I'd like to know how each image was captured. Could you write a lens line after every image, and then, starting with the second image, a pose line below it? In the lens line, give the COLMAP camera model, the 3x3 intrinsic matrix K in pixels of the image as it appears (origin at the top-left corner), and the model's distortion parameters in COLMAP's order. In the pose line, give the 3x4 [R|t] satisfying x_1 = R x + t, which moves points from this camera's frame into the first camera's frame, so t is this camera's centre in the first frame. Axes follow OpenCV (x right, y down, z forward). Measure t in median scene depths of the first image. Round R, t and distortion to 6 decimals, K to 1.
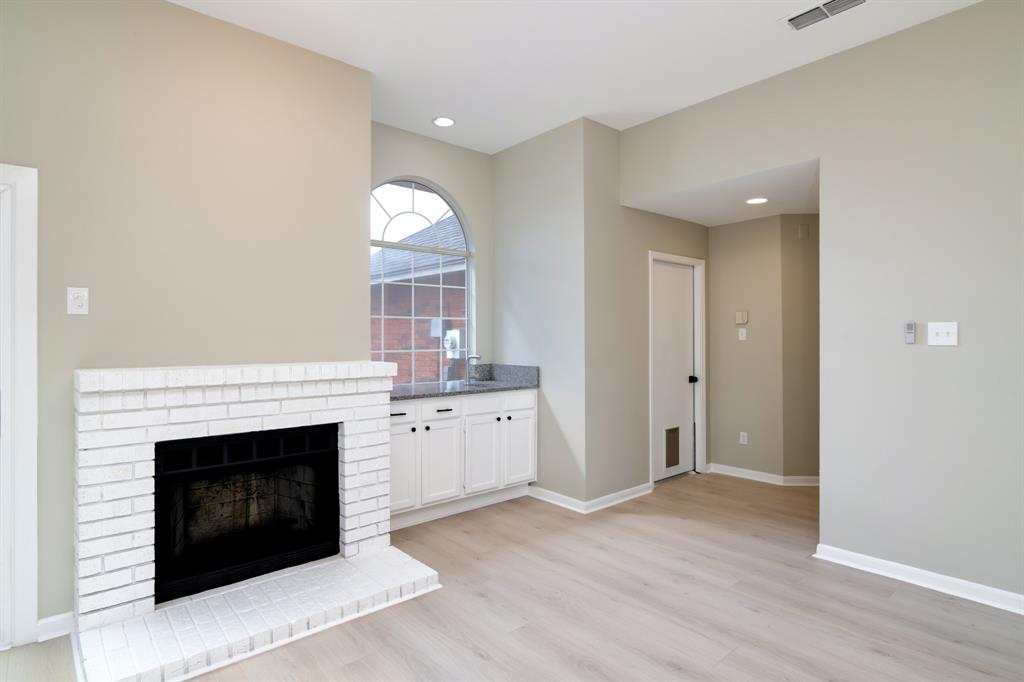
lens RADIAL K [[547.5, 0, 511.8], [0, 547.5, 339.6], [0, 0, 1]] dist [-0.003758, -0.001864]
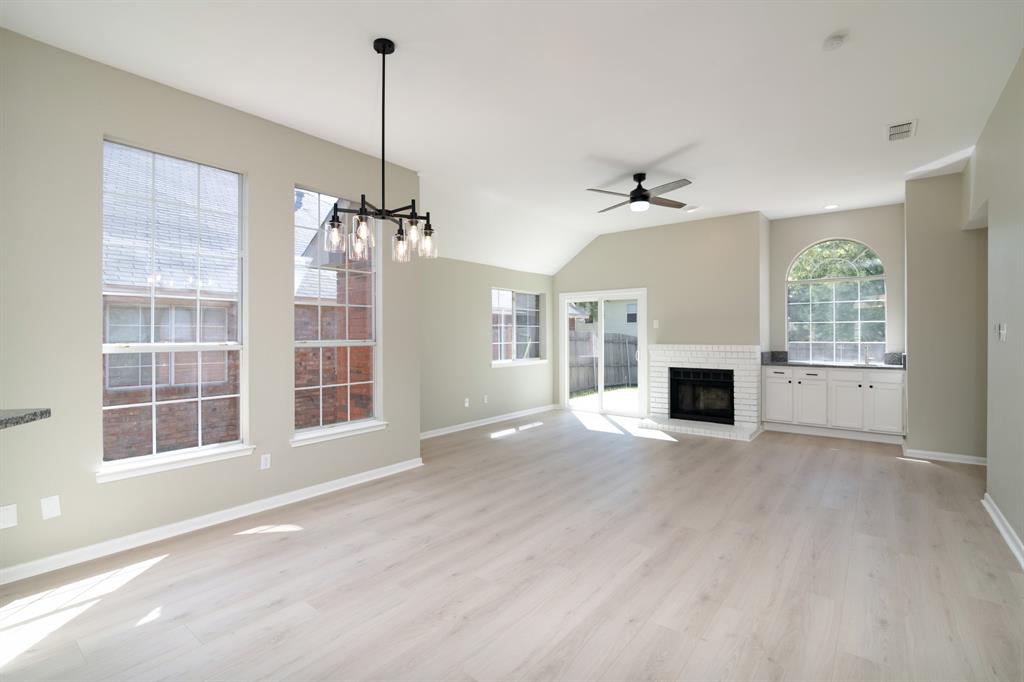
lens RADIAL K [[474.0, 0, 506.6], [0, 474.0, 340.7], [0, 0, 1]] dist [-0.001165, -0.000905]
pose [[0.176551, 0.012086, -0.984217, 1.516529], [-0.004953, 0.999923, 0.011391, 0.003396], [0.984279, 0.002864, 0.176597, -0.345543]]
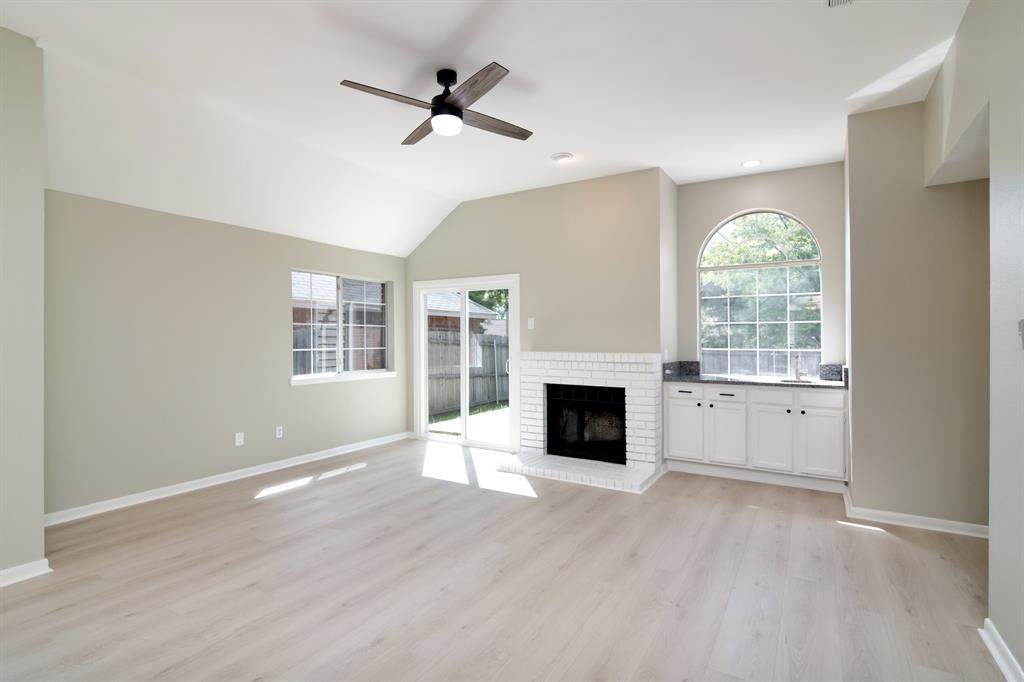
lens RADIAL K [[502.5, 0, 506.9], [0, 502.5, 338.4], [0, 0, 1]] dist [-0.003427, -0.000166]
pose [[0.291397, 0.001424, -0.956601, 1.055489], [-0.009773, 0.999951, -0.001488, 0.001636], [0.956552, 0.009782, 0.291397, 0.173497]]
